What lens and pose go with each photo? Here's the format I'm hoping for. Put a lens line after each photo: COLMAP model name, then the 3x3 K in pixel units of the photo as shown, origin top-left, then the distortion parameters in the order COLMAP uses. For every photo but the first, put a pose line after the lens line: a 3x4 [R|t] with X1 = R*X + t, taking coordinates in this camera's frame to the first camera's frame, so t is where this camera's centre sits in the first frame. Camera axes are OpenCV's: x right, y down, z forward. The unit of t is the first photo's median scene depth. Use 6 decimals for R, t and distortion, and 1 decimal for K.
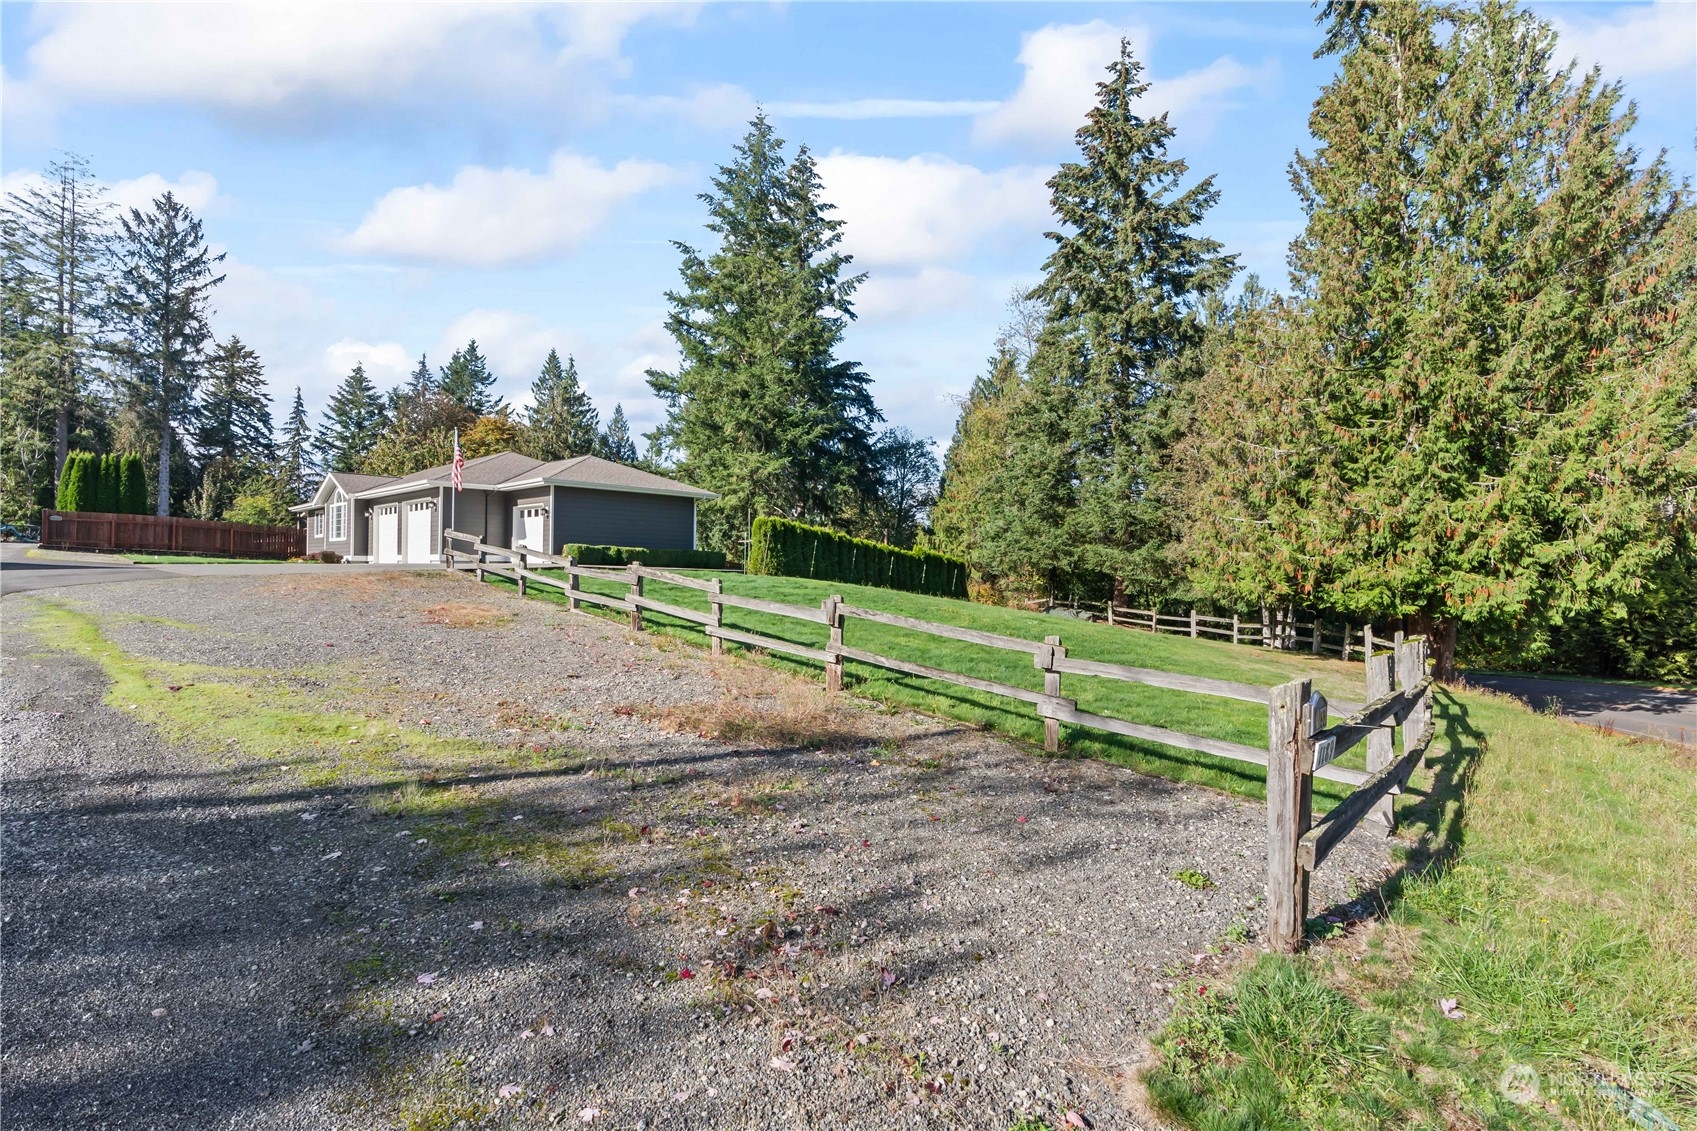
lens RADIAL K [[782.4, 0, 848.2], [0, 782.4, 567.8], [0, 0, 1]] dist [-0.012417, 0.004958]
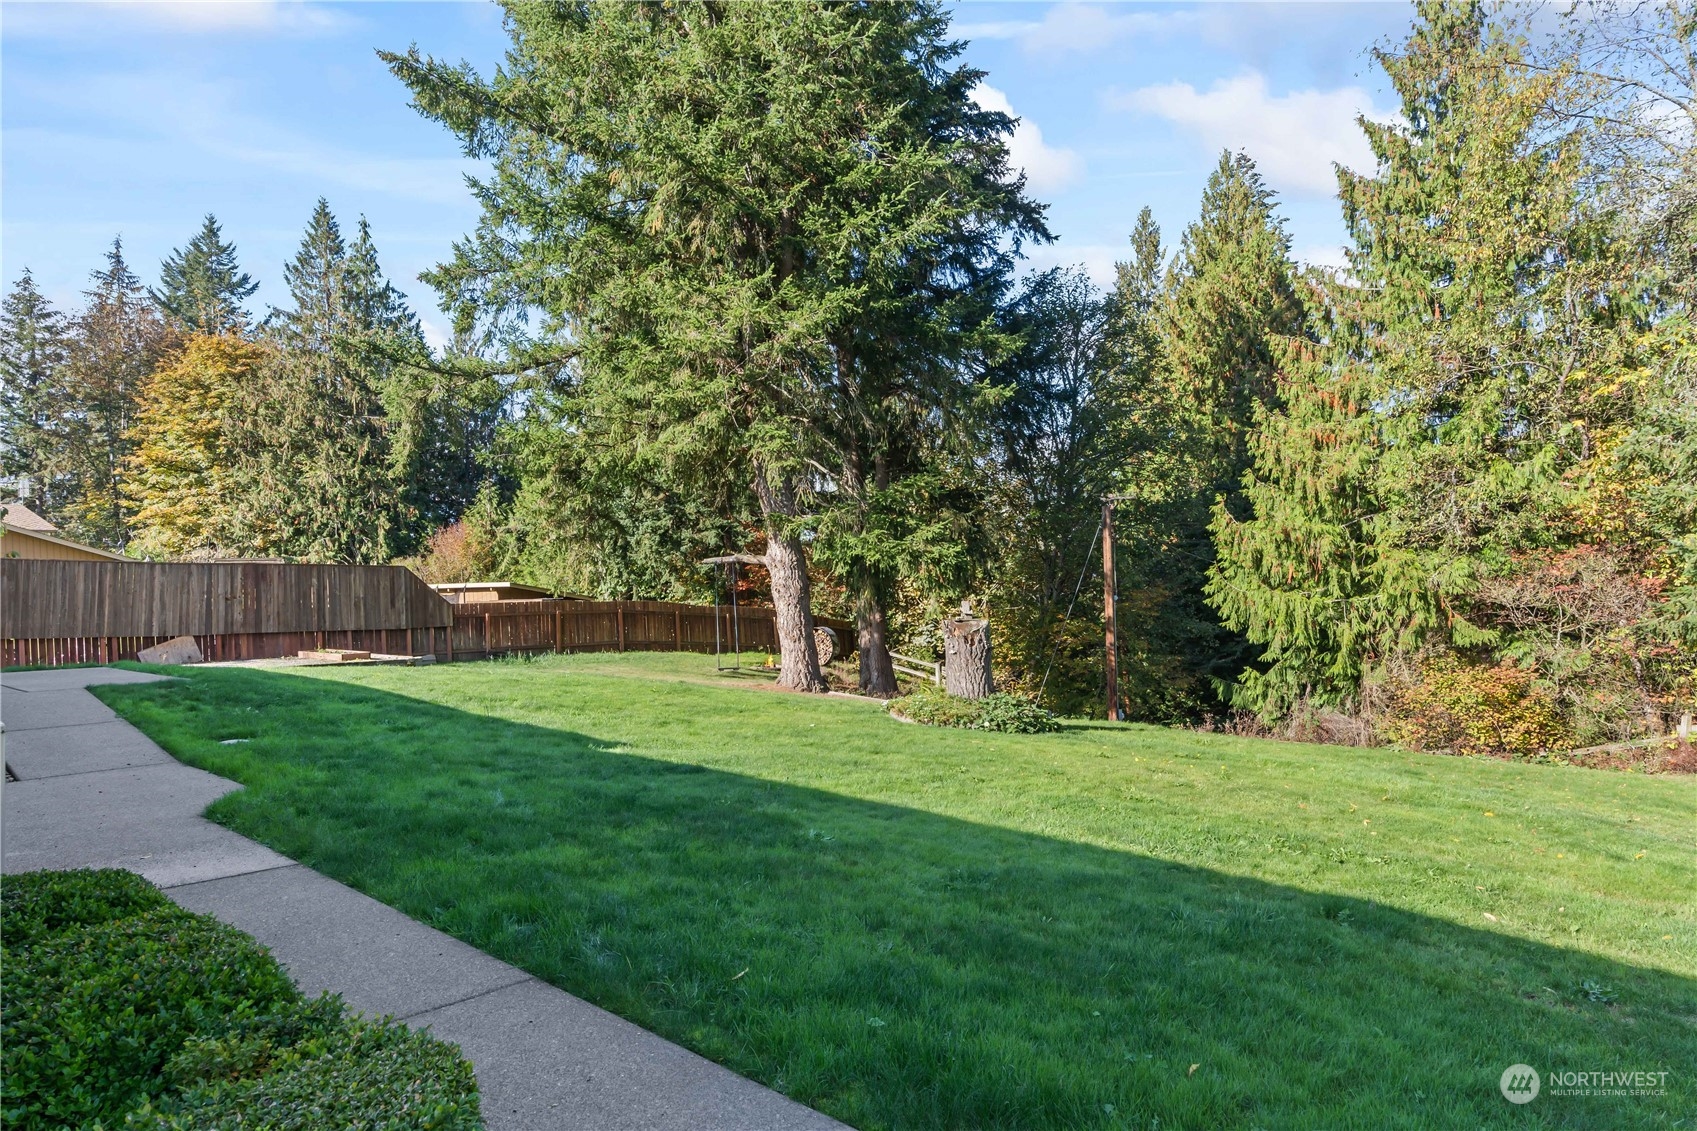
lens RADIAL K [[985.4, 0, 839.3], [0, 985.4, 577.7], [0, 0, 1]] dist [-0.006124, -0.001409]
pose [[0.998790, -0.047388, 0.013153, -0.090278], [0.047227, 0.998809, 0.012284, -0.030701], [-0.013719, -0.011648, 0.999838, 0.589633]]
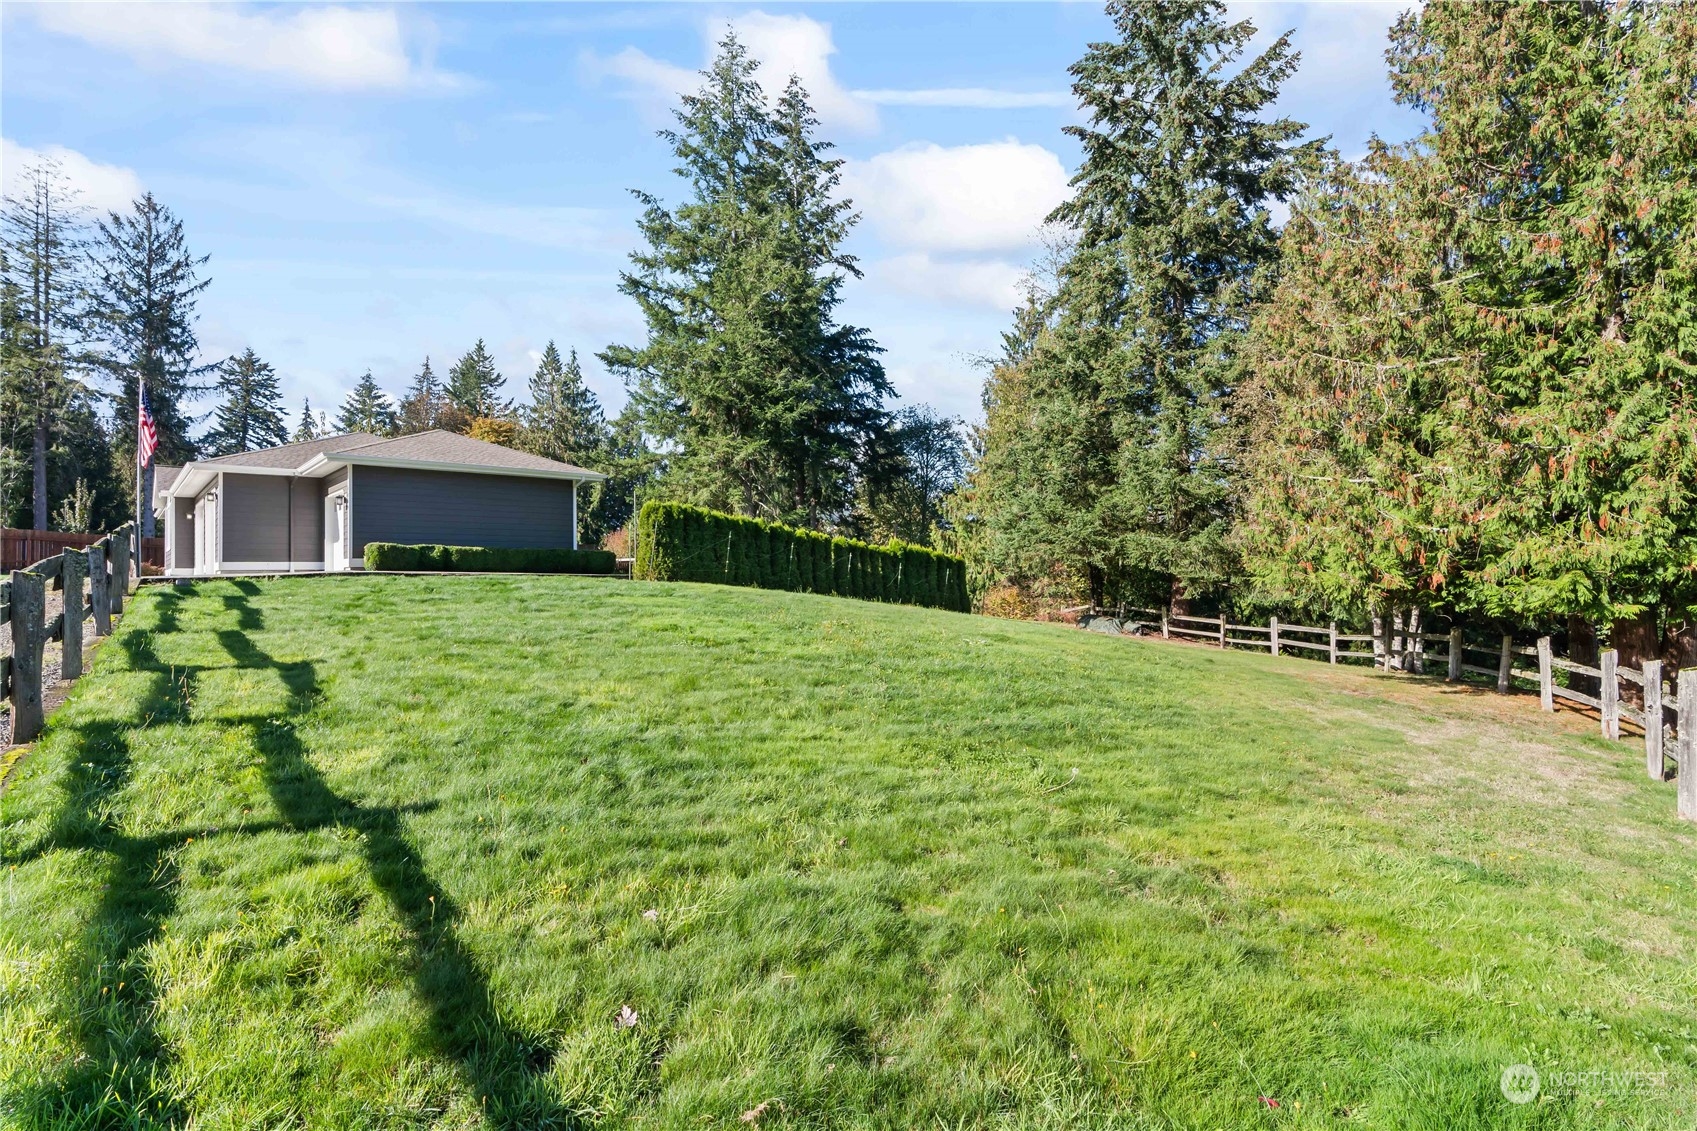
lens RADIAL K [[828.7, 0, 849.0], [0, 828.7, 572.2], [0, 0, 1]] dist [-0.009300, 0.002082]
pose [[0.995578, -0.023077, -0.091055, 0.084390], [0.022404, 0.999714, -0.008412, 0.007022], [0.091223, 0.006335, 0.995810, 0.139807]]
